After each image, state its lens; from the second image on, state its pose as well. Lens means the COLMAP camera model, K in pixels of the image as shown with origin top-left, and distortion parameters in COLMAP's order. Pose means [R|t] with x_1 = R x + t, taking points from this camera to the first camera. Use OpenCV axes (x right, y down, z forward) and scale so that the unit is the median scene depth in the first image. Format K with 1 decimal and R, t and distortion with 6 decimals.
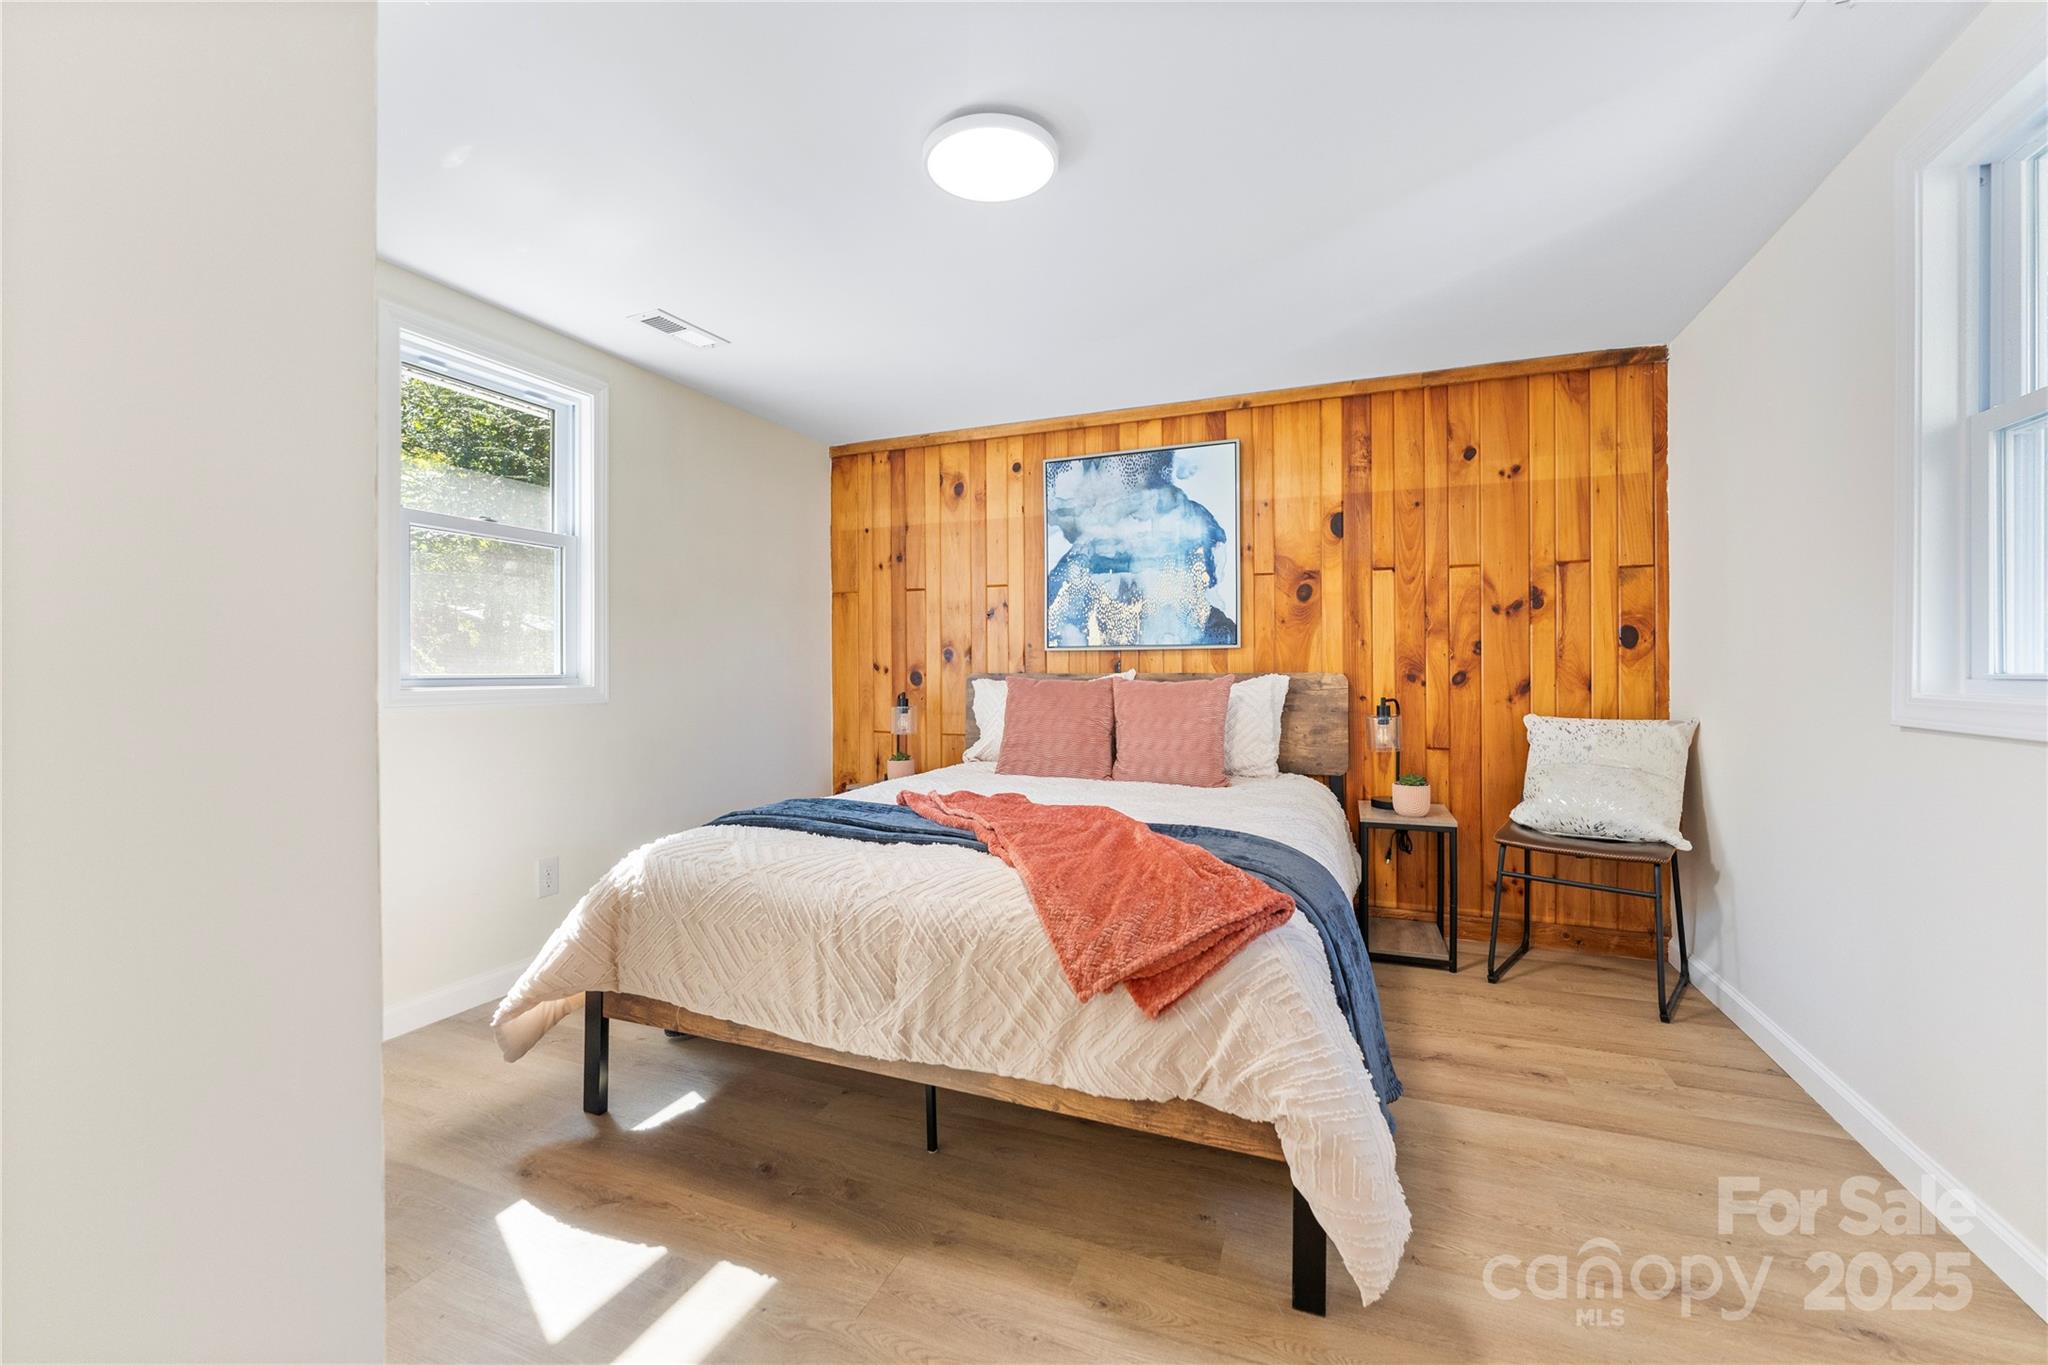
lens RADIAL K [[833.7, 0, 1022.1], [0, 833.7, 673.7], [0, 0, 1]] dist [0.001850, -0.000340]
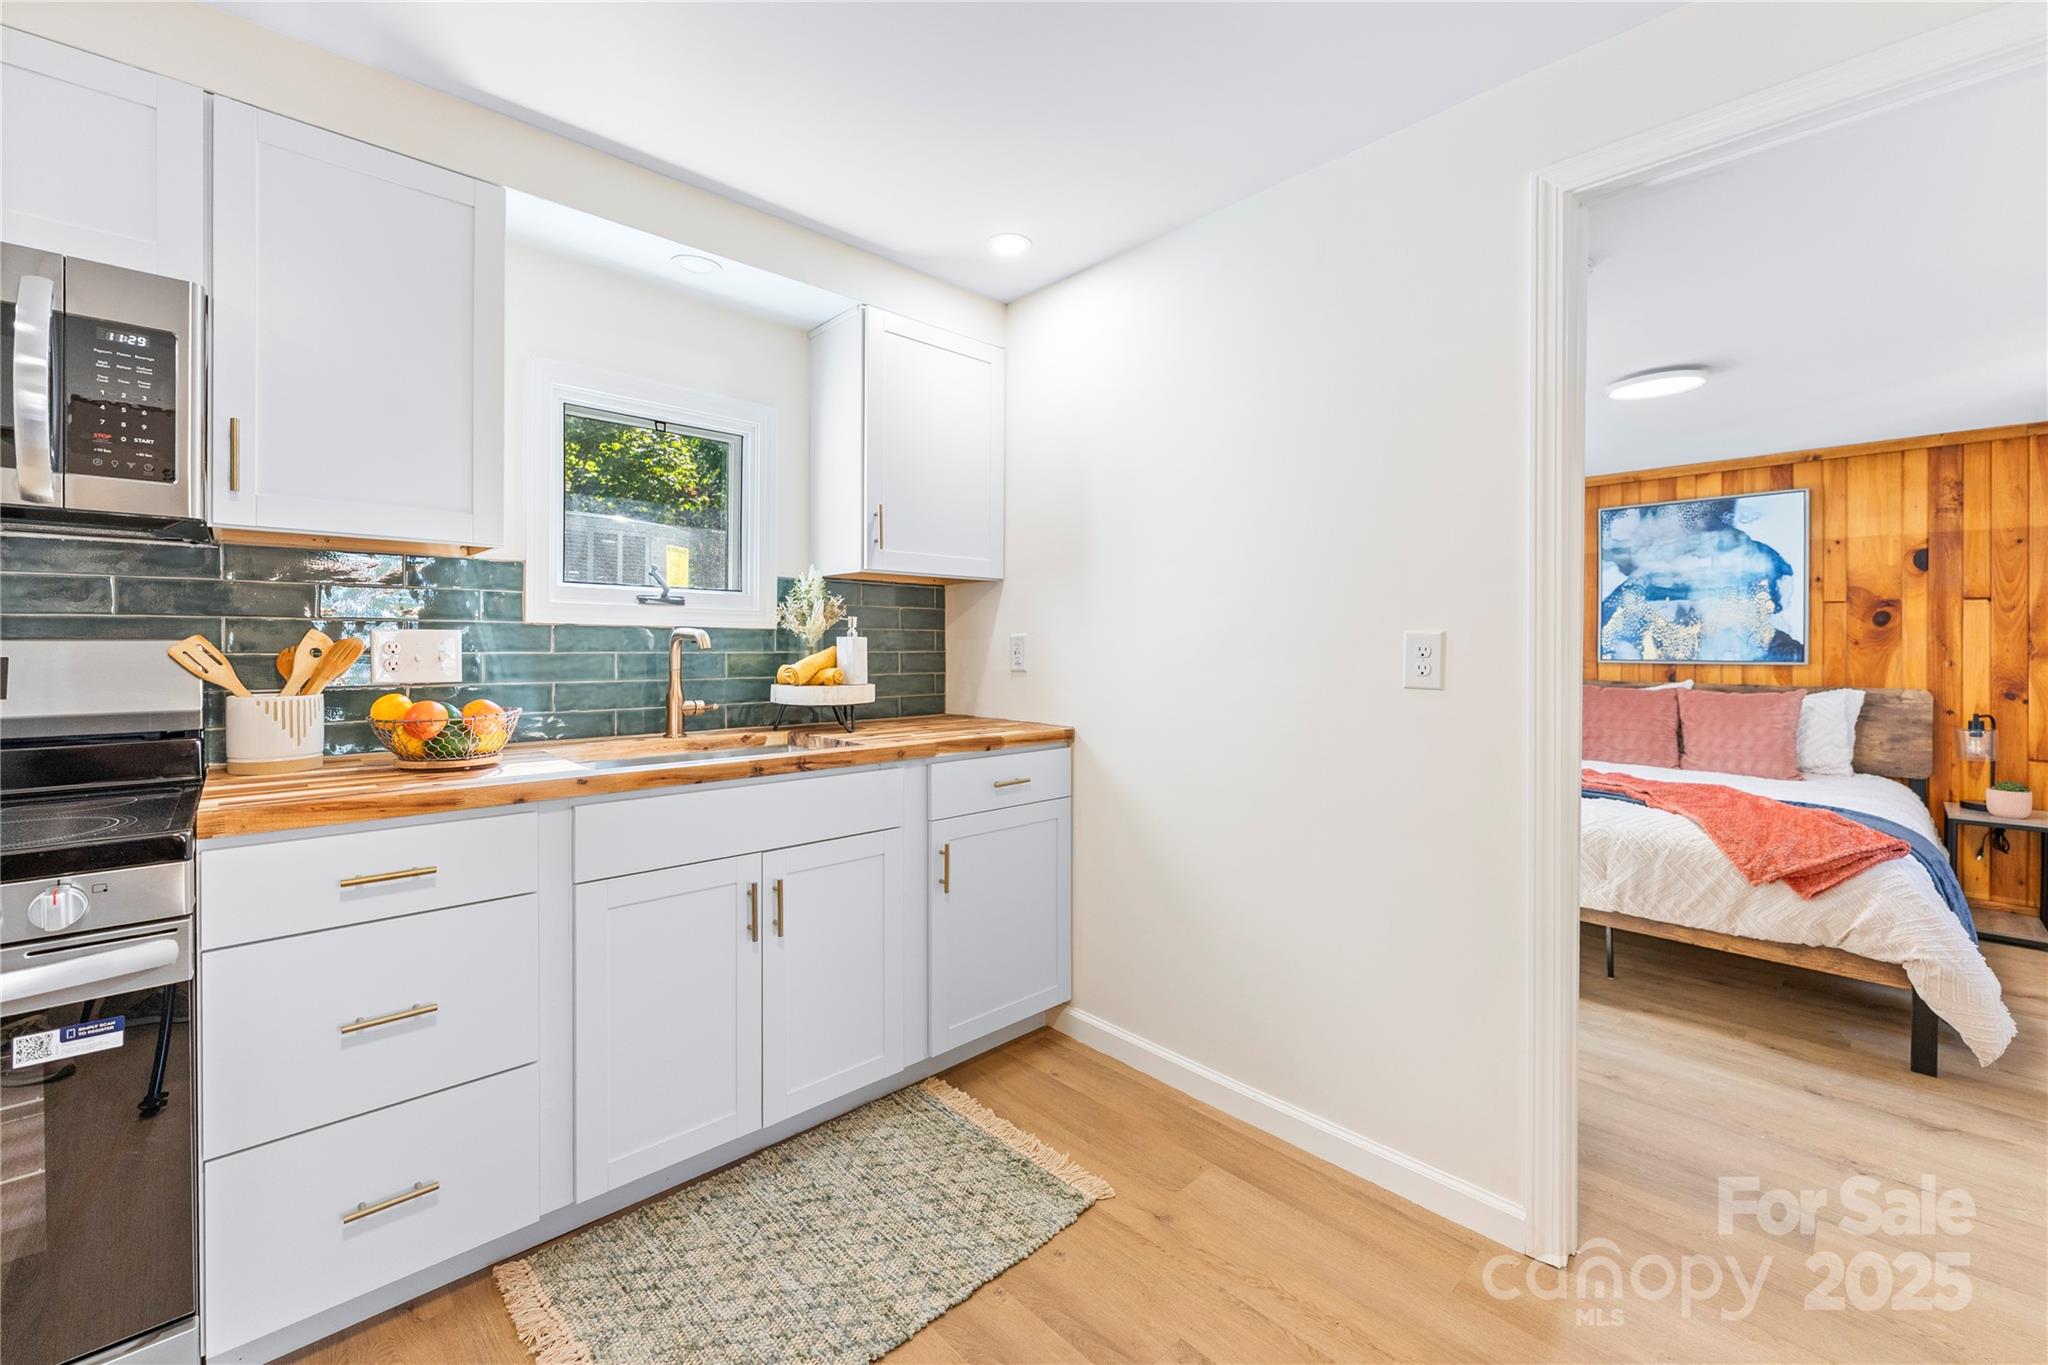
lens RADIAL K [[833.7, 0, 1031.2], [0, 833.7, 651.6], [0, 0, 1]] dist [0.001850, -0.000340]
pose [[0.909612, 0.009409, -0.415353, -0.259014], [-0.008508, 0.999956, 0.004021, -0.047590], [0.415373, -0.000124, 0.909651, -0.555714]]
